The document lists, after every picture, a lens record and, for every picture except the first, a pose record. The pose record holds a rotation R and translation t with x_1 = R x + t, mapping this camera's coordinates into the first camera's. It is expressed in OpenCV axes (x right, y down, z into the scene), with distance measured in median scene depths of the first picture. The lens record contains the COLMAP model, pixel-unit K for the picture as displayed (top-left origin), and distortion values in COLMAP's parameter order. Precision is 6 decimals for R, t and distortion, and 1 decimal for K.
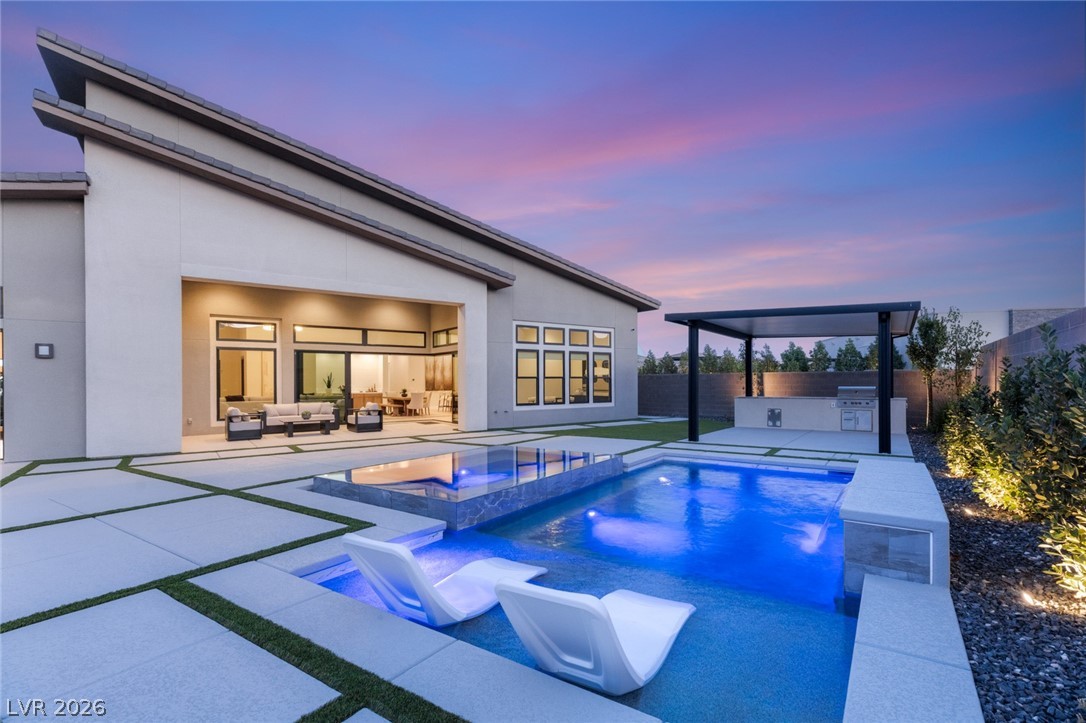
lens RADIAL K [[496.3, 0, 549.3], [0, 496.3, 378.9], [0, 0, 1]] dist [0.006301, -0.000228]
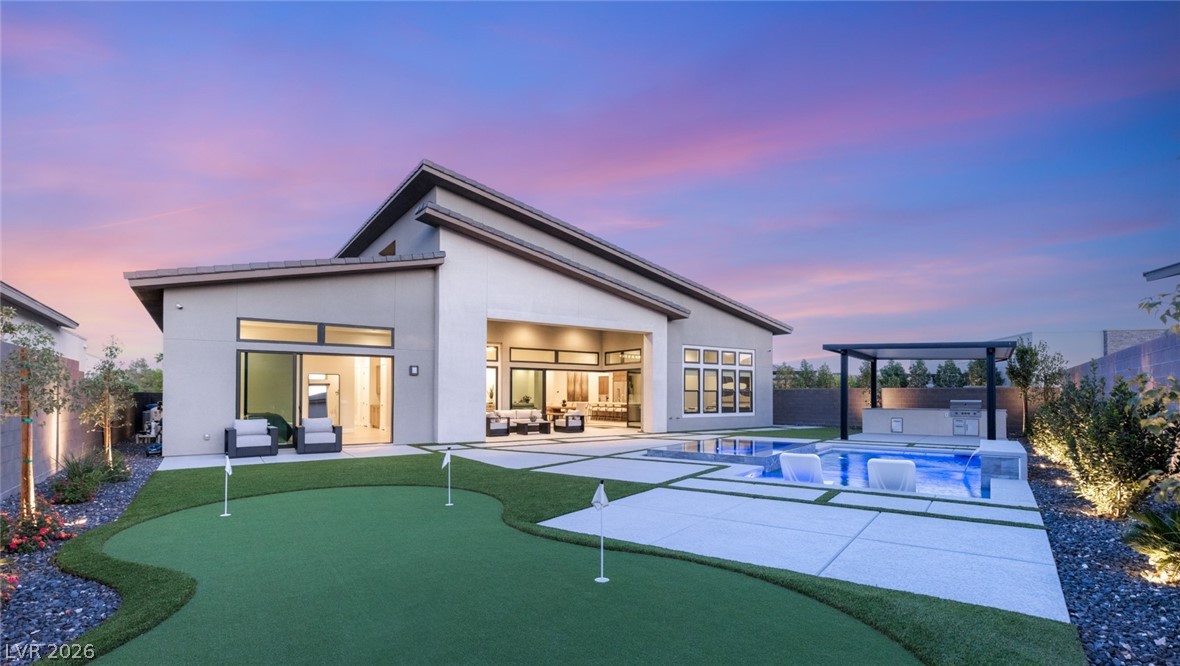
lens RADIAL K [[543.7, 0, 590.6], [0, 543.7, 384.8], [0, 0, 1]] dist [0.002628, 0.000308]
pose [[0.999601, 0.007683, -0.027184, -0.277534], [-0.008041, 0.999882, -0.013076, 0.001967], [0.027080, 0.013290, 0.999545, -0.379555]]
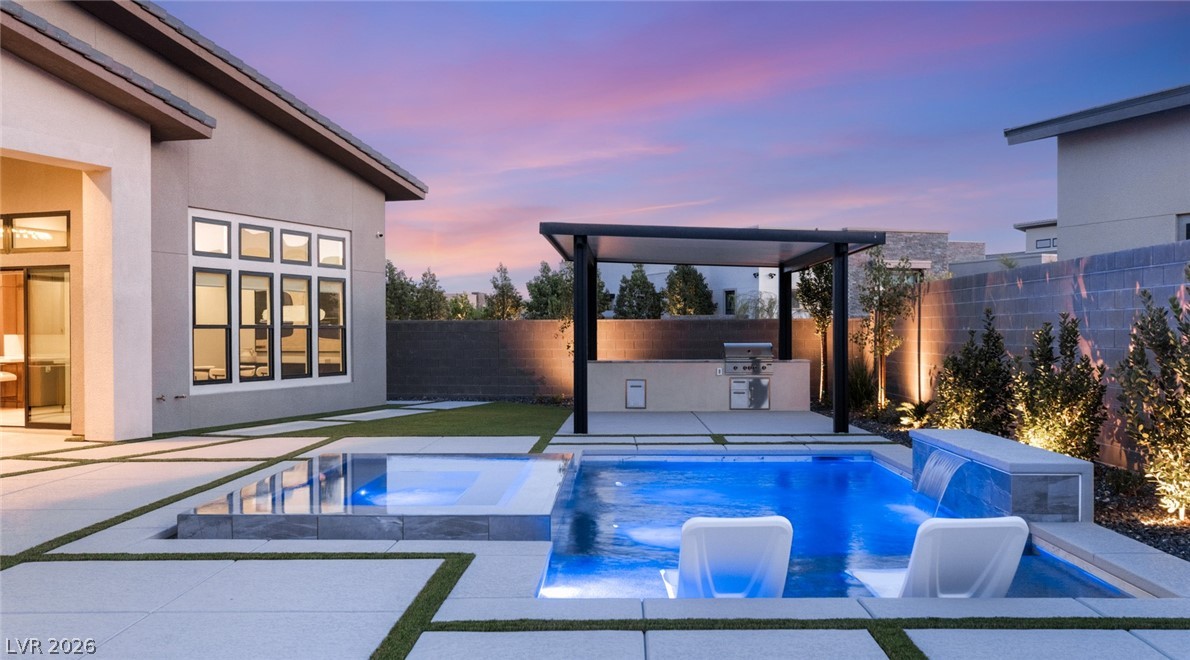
lens RADIAL K [[1083.8, 0, 595.0], [0, 1083.8, 330.0], [0, 0, 1]] dist [0.008629, -0.000004]
pose [[0.838642, 0.003542, 0.544671, -0.330010], [-0.004971, 0.999987, 0.001151, -0.002539], [-0.544660, -0.003673, 0.838649, -0.098937]]
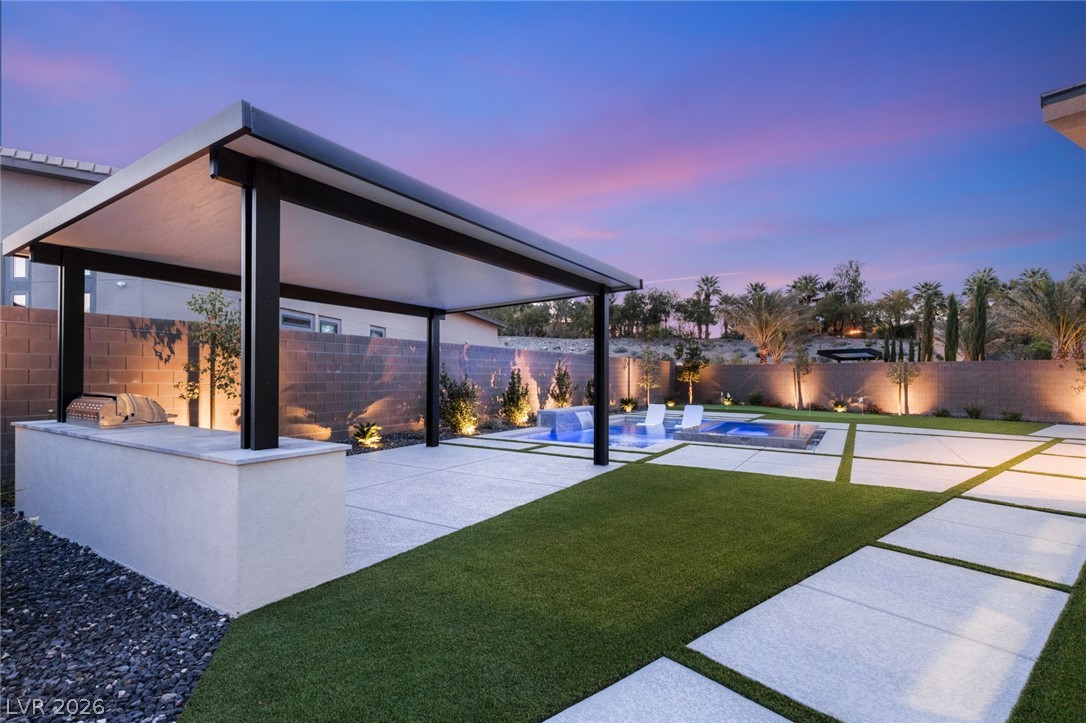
lens RADIAL K [[496.3, 0, 549.3], [0, 496.3, 378.9], [0, 0, 1]] dist [0.006301, -0.000228]
pose [[-0.999321, 0.002555, -0.036746, 0.299185], [0.002589, 0.999996, -0.000883, 0.006951], [0.036744, -0.000977, -0.999324, 1.312649]]
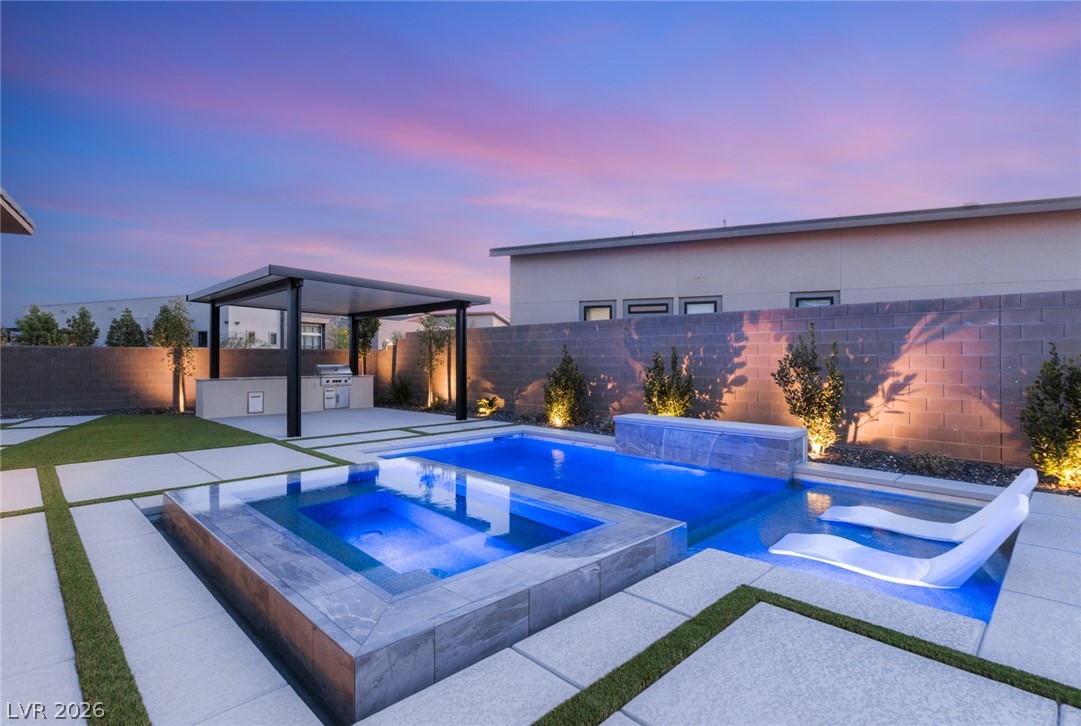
lens RADIAL K [[535.1, 0, 540.5], [0, 535.1, 363.0], [0, 0, 1]] dist [-0.012503, -0.000176]
pose [[0.190215, -0.002207, 0.981740, -0.349923], [-0.008267, 0.999958, 0.003850, 0.004129], [-0.981708, -0.008849, 0.190189, 0.371144]]
